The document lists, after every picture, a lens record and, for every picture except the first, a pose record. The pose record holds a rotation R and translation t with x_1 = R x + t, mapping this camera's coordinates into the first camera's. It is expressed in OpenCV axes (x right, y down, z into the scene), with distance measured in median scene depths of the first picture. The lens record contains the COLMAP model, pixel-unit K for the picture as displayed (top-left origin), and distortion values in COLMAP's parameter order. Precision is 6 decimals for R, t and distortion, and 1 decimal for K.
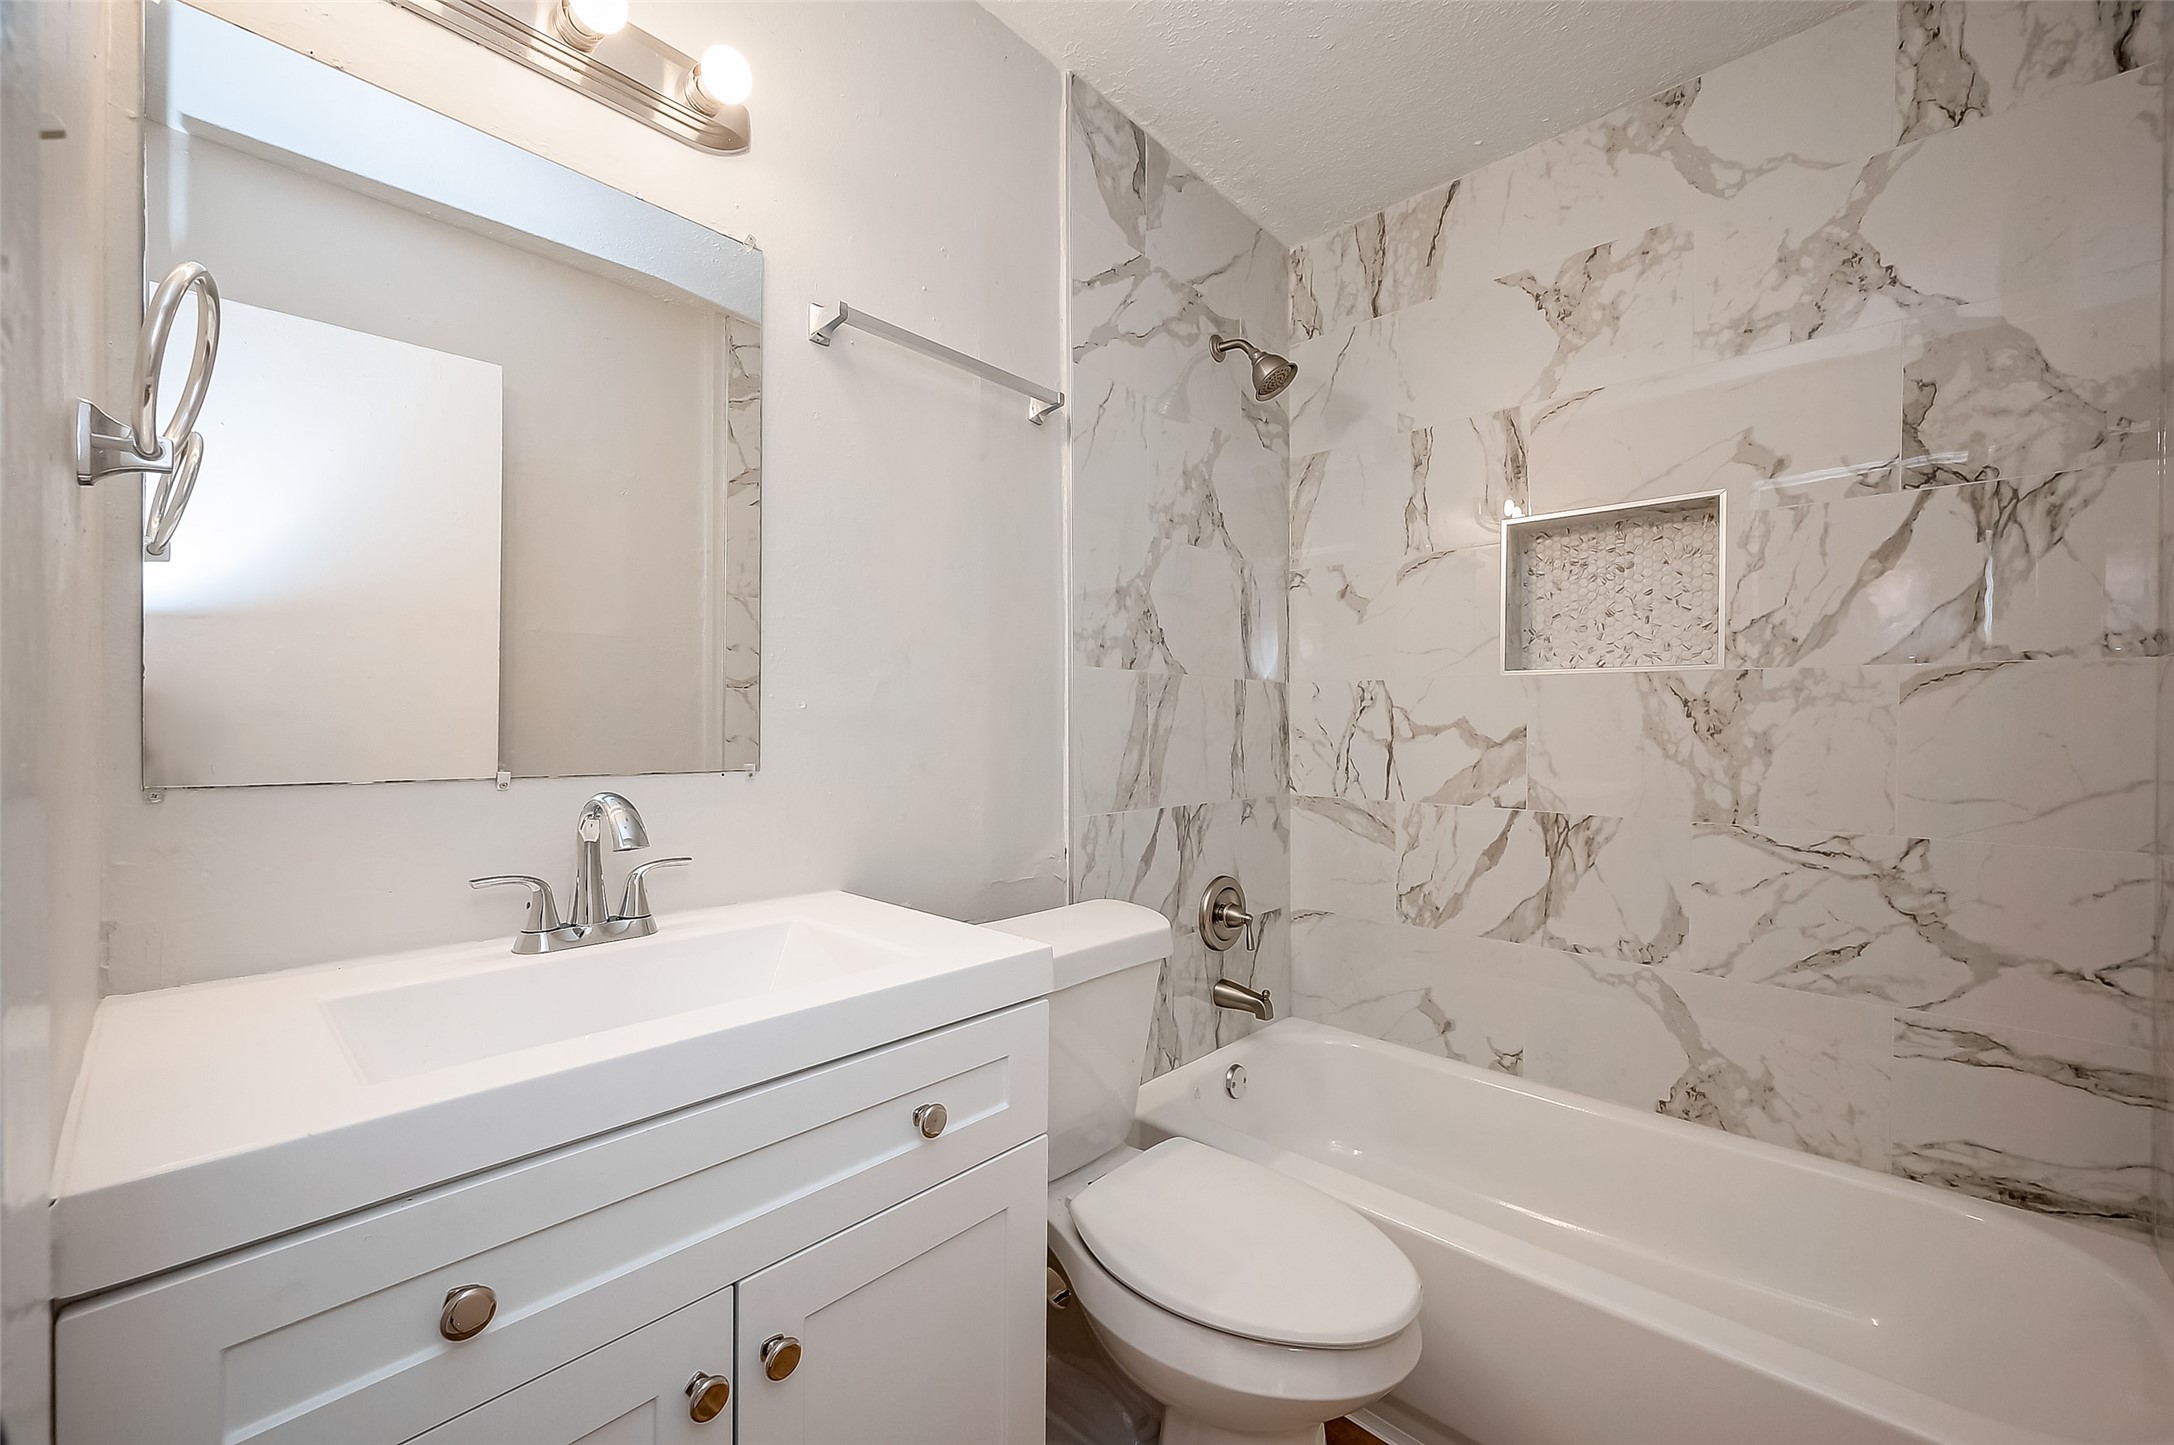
lens RADIAL K [[865.2, 0, 1080.2], [0, 865.2, 732.0], [0, 0, 1]] dist [-0.002434, 0.000775]
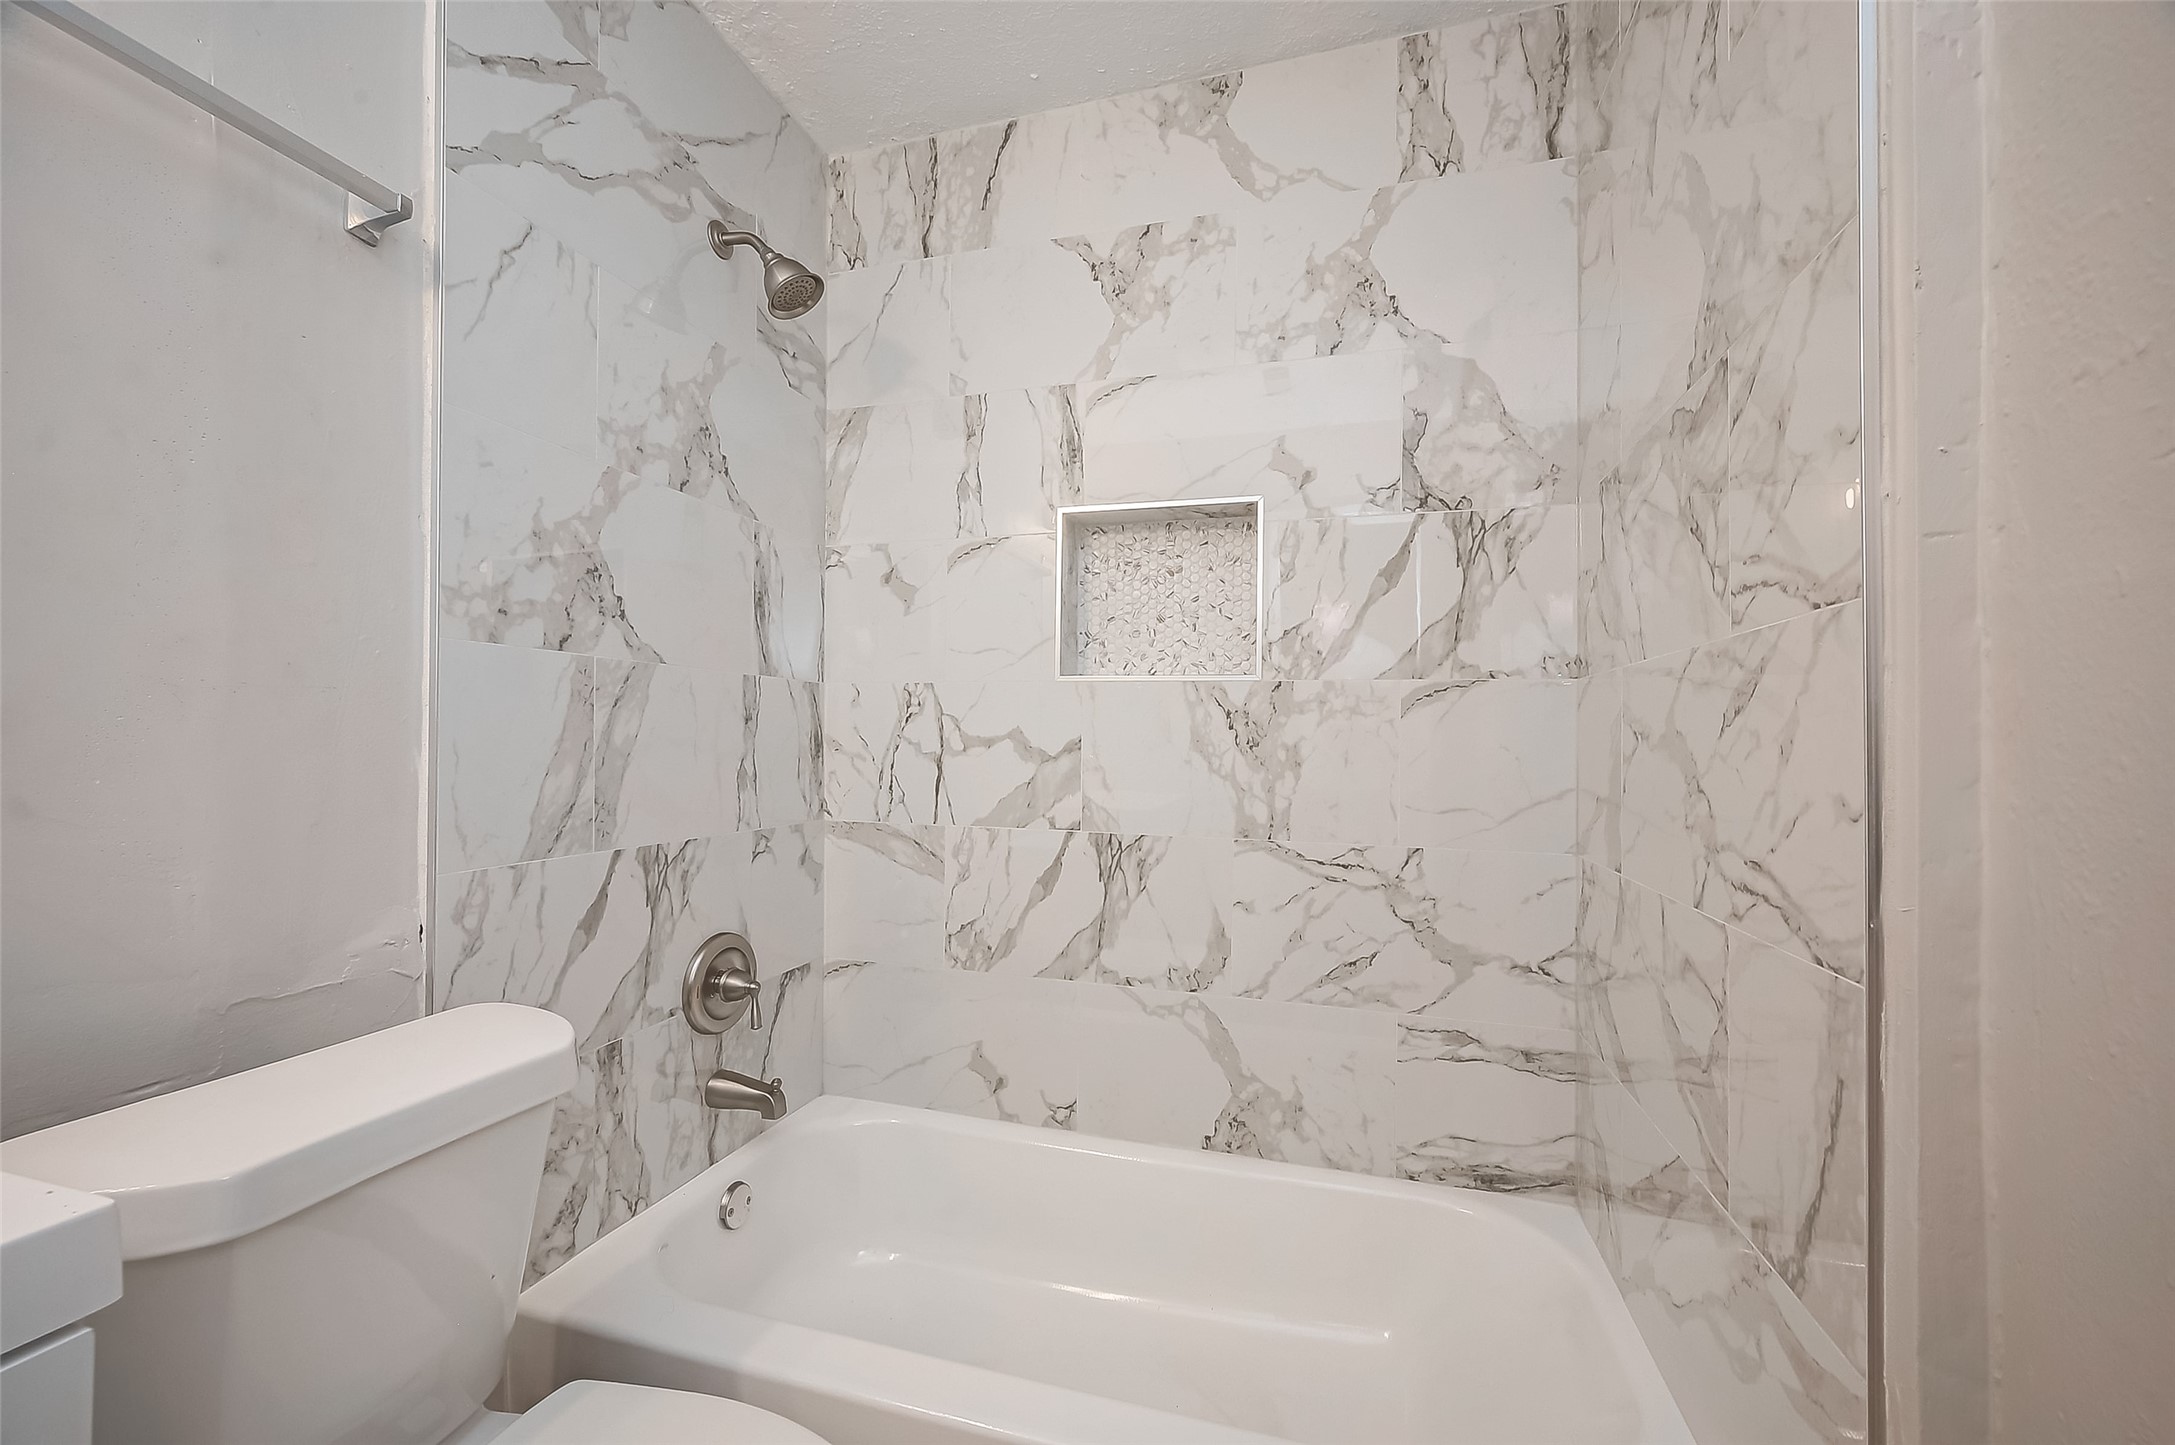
lens RADIAL K [[865.6, 0, 1080.7], [0, 865.6, 732.0], [0, 0, 1]] dist [-0.002434, 0.000775]
pose [[0.897854, 0.010011, 0.440180, 0.130843], [-0.003385, 0.999869, -0.015834, 0.001603], [-0.440280, 0.012727, 0.897770, 0.210081]]
